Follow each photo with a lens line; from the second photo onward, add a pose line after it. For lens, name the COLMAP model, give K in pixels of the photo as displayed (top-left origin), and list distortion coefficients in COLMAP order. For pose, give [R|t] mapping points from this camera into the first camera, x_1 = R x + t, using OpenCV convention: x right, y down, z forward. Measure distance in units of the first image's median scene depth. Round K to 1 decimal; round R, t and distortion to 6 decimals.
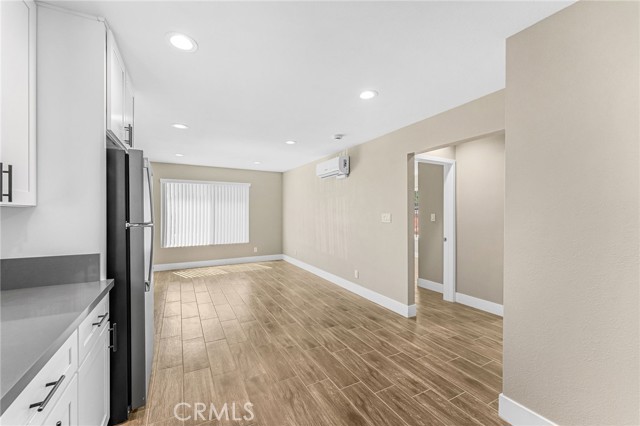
lens RADIAL K [[257.8, 0, 316.3], [0, 257.8, 212.8], [0, 0, 1]] dist [0.003250, 0.000735]
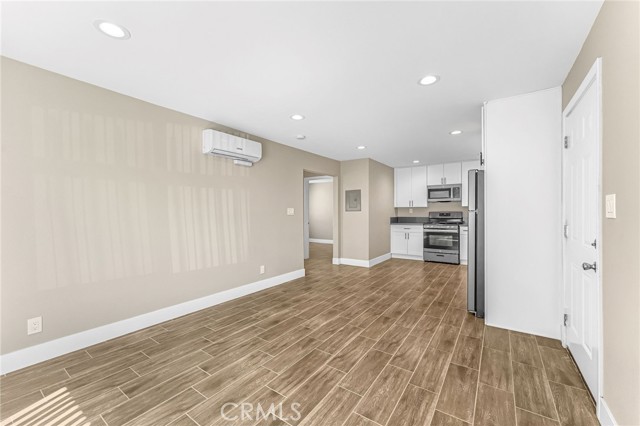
lens RADIAL K [[257.8, 0, 315.2], [0, 257.8, 210.7], [0, 0, 1]] dist [0.003250, 0.000735]
pose [[-0.440358, 0.004369, 0.897812, -1.364626], [0.004279, 0.999987, -0.002768, 0.031934], [-0.897812, 0.002623, -0.440371, 2.112092]]
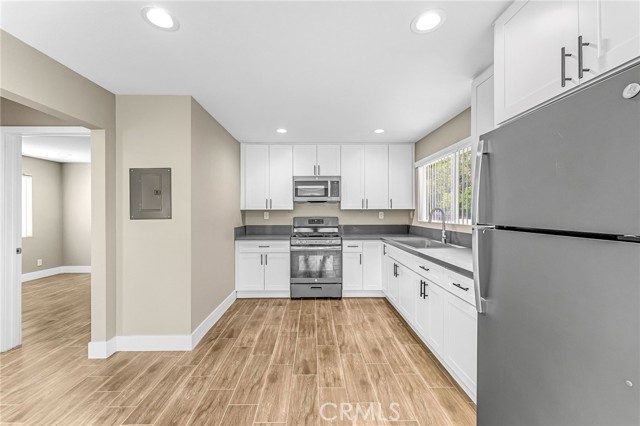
lens RADIAL K [[257.8, 0, 315.1], [0, 257.8, 212.8], [0, 0, 1]] dist [0.003250, 0.000735]
pose [[-0.885377, -0.001202, 0.464873, -0.397242], [0.001480, 0.999984, 0.005404, 0.002262], [-0.464872, 0.005472, -0.885361, 1.327335]]
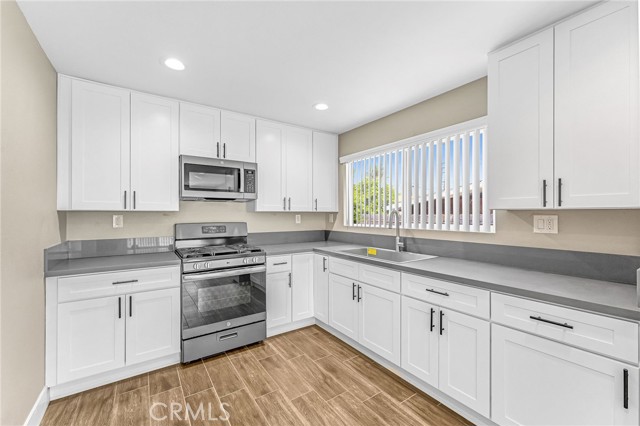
lens RADIAL K [[257.8, 0, 313.9], [0, 257.8, 214.9], [0, 0, 1]] dist [0.003250, 0.000735]
pose [[-0.994697, -0.001273, -0.102837, 0.090578], [-0.001660, 0.999992, 0.003677, 0.000819], [0.102832, 0.003829, -0.994691, 0.959739]]
